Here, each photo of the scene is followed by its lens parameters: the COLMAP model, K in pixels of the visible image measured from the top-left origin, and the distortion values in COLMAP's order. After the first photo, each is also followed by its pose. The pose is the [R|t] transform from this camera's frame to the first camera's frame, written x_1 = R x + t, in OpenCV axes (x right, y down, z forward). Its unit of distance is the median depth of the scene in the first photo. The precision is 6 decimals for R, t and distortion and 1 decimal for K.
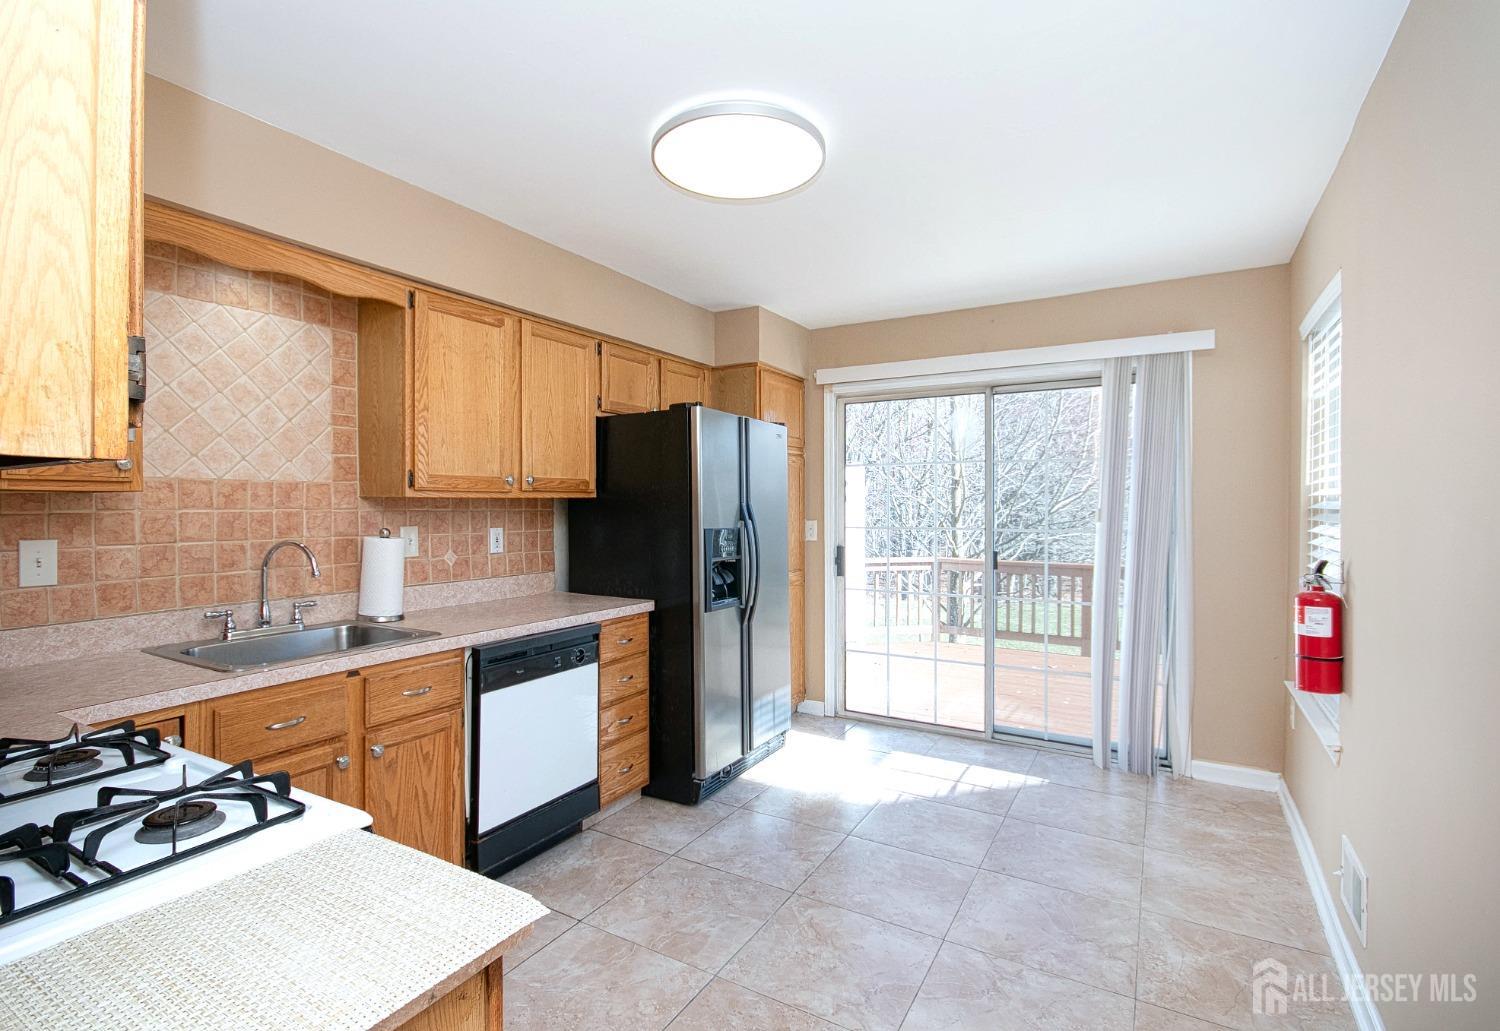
lens RADIAL K [[749.1, 0, 694.0], [0, 749.1, 518.7], [0, 0, 1]] dist [-0.000059, 0.000038]
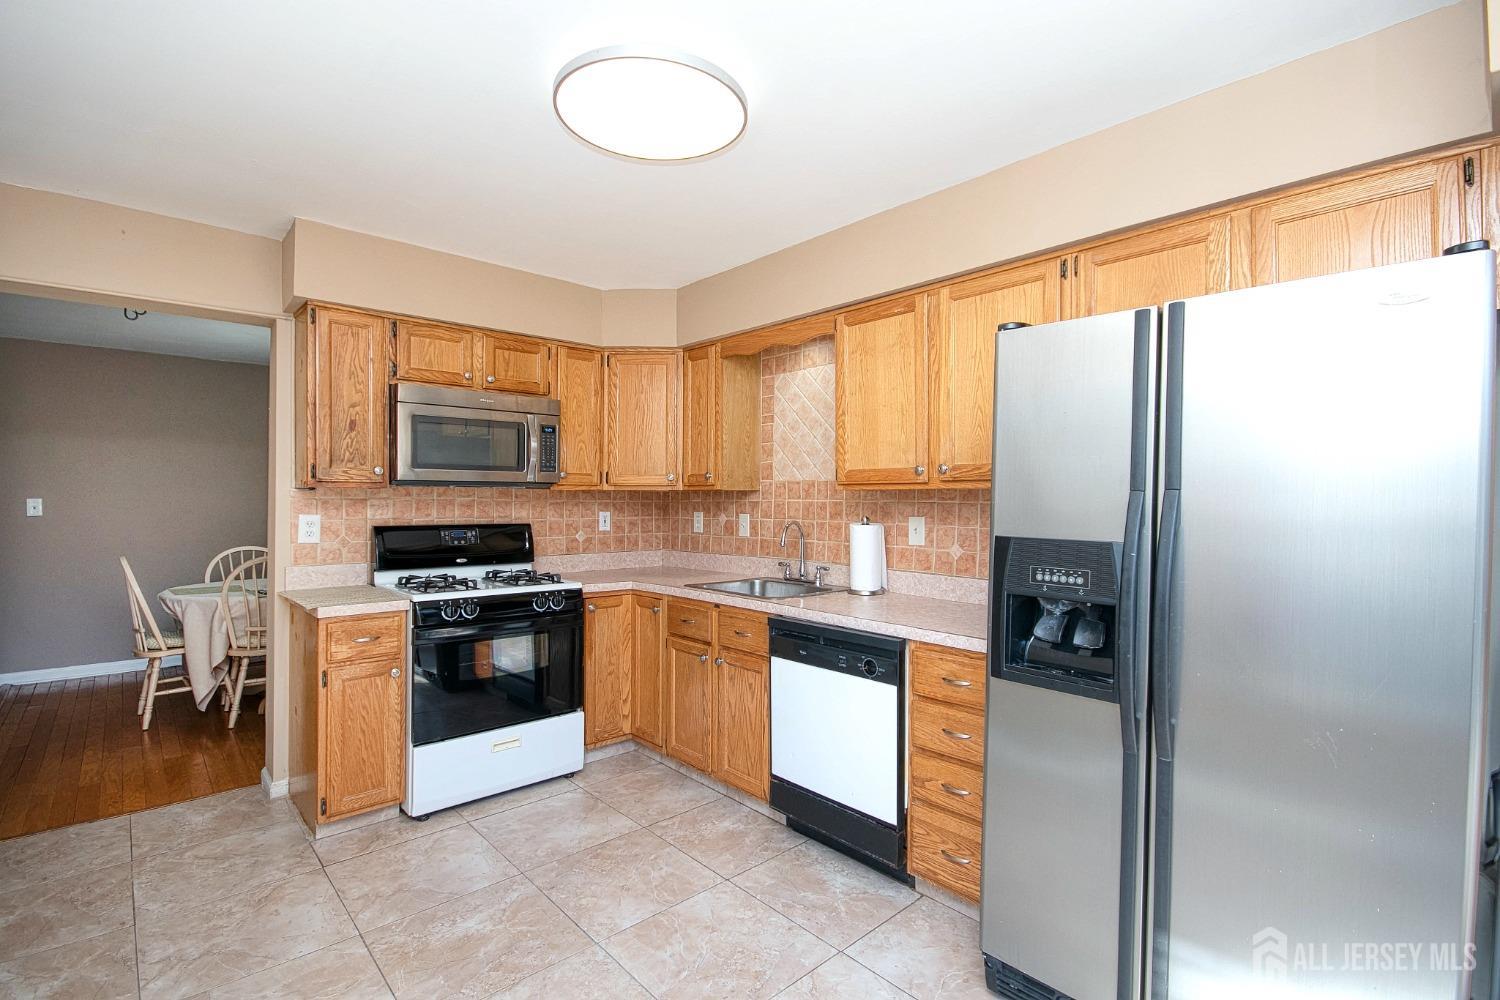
lens RADIAL K [[688.7, 0, 753.1], [0, 688.7, 503.2], [0, 0, 1]] dist [0.000314, 0.000399]
pose [[-0.256823, 0.005167, -0.966445, 0.670990], [-0.022965, 0.999671, 0.011447, -0.015965], [0.966186, 0.025134, -0.256620, 1.075771]]
